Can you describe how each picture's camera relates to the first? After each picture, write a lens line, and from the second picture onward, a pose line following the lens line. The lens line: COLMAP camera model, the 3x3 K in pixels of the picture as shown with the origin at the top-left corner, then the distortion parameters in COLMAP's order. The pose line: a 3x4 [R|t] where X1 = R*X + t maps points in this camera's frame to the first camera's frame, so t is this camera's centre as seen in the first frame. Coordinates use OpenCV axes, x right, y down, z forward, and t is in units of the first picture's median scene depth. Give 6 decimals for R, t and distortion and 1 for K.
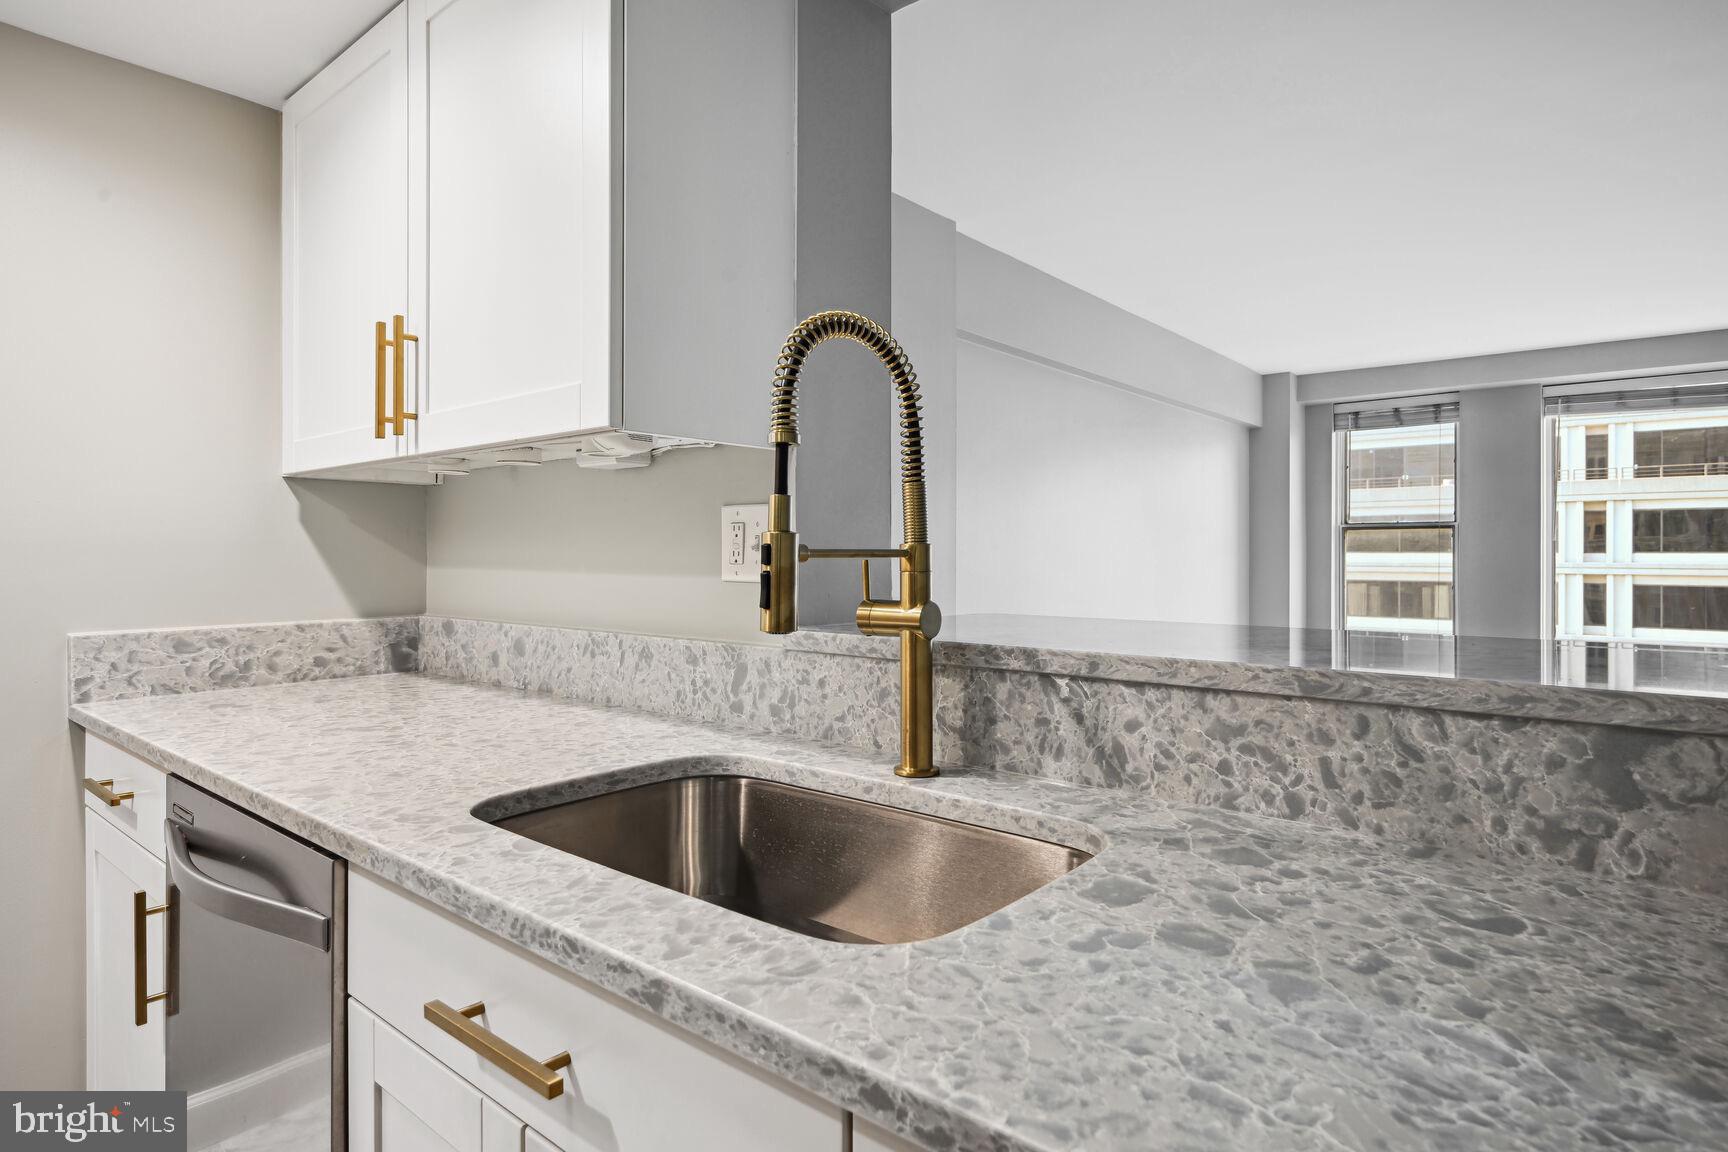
lens RADIAL K [[940.0, 0, 881.4], [0, 940.0, 565.5], [0, 0, 1]] dist [-0.005266, 0.007332]
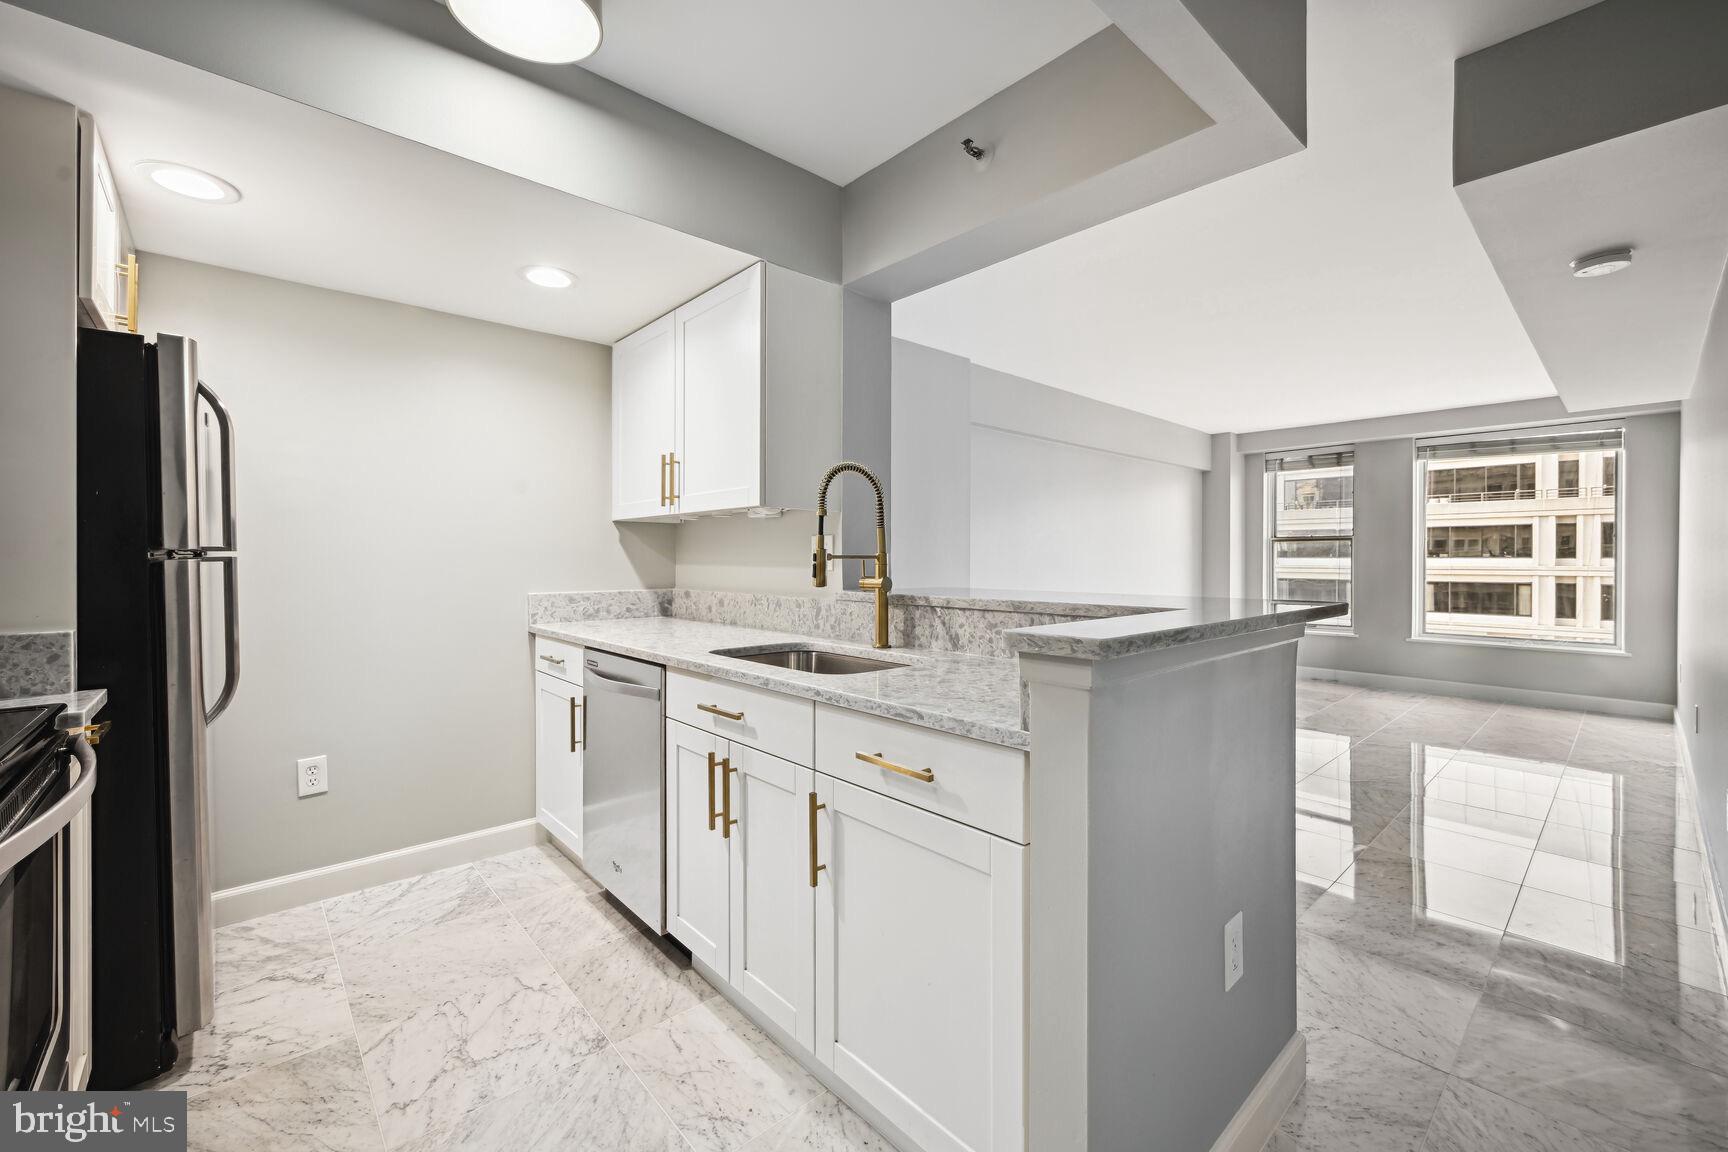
lens RADIAL K [[701.0, 0, 886.3], [0, 701.0, 565.3], [0, 0, 1]] dist [0.012526, -0.001135]
pose [[0.991884, 0.000484, -0.127145, 0.261039], [-0.000942, 0.999993, -0.003540, 0.014199], [0.127143, 0.003631, 0.991878, -0.745018]]
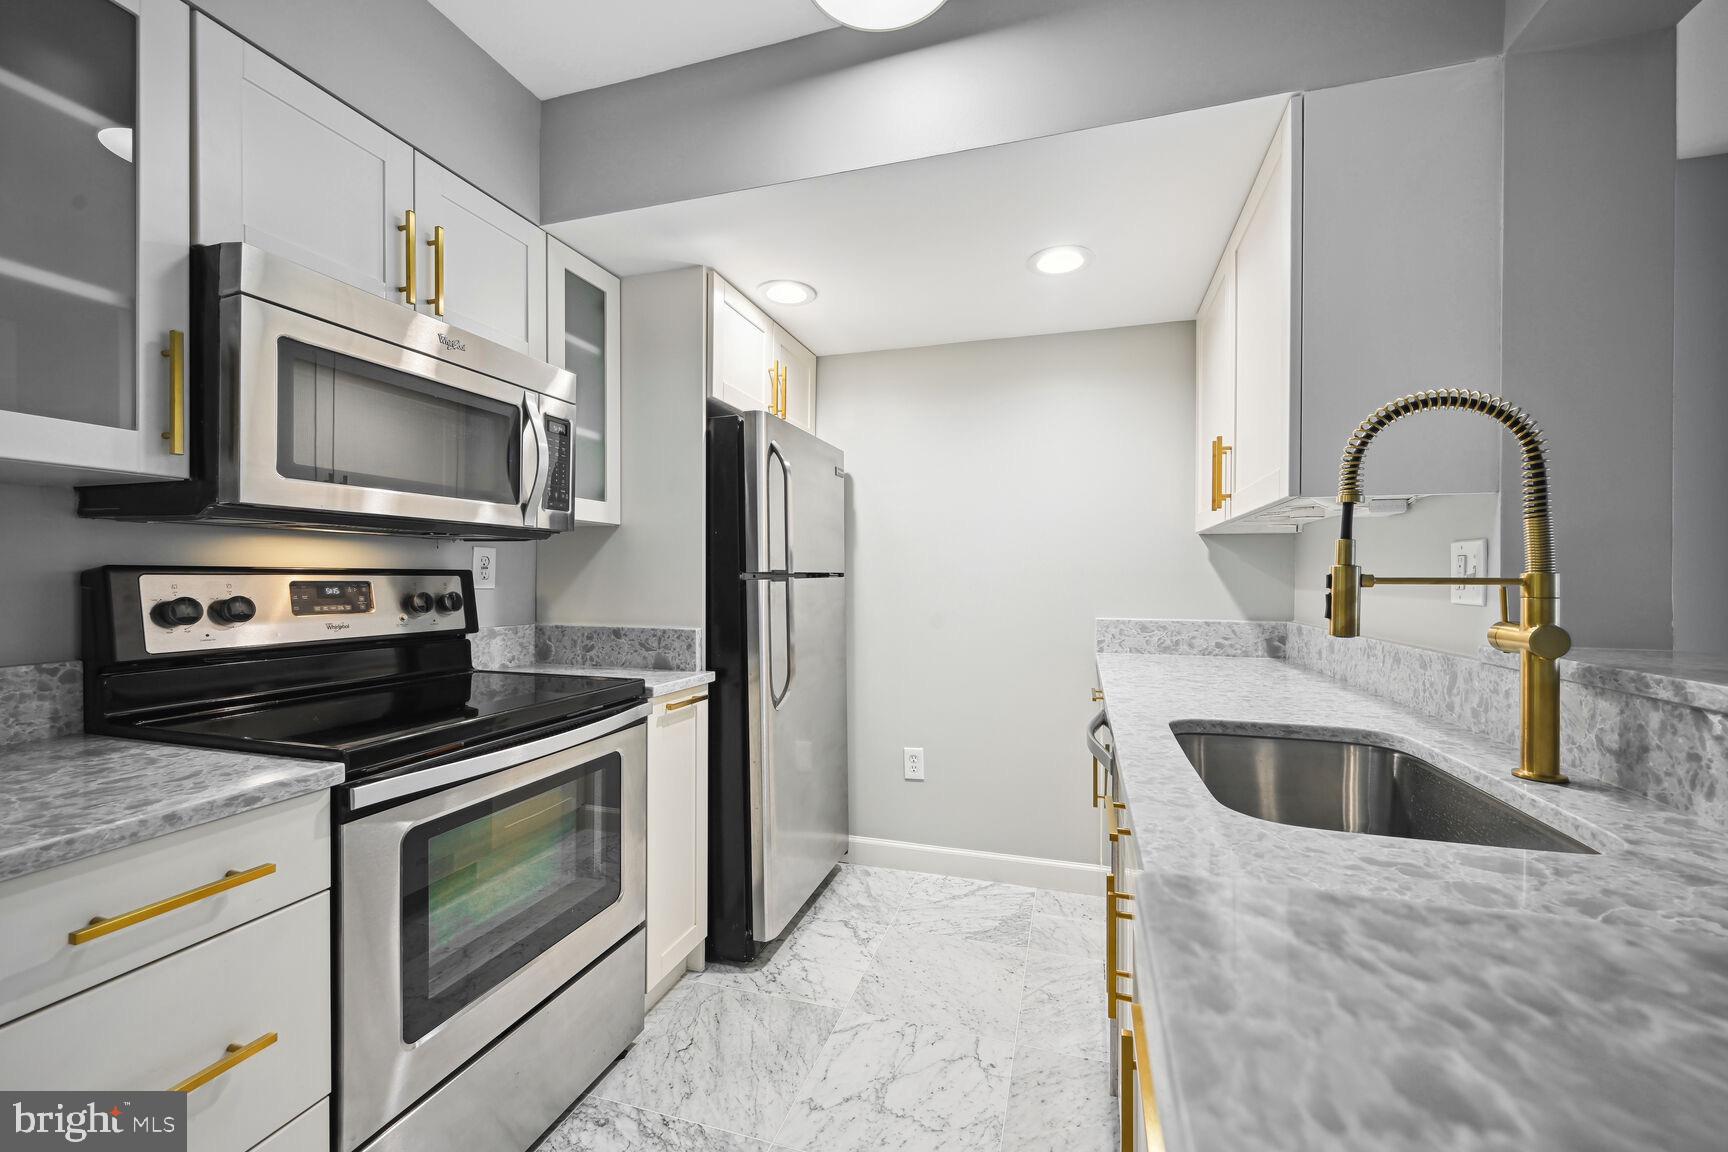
lens RADIAL K [[701.0, 0, 865.2], [0, 701.0, 580.6], [0, 0, 1]] dist [0.012526, -0.001135]
pose [[0.381172, 0.006304, -0.924483, 0.475329], [-0.014716, 0.999891, 0.000751, -0.002491], [0.924387, 0.013319, 0.381224, -0.059502]]
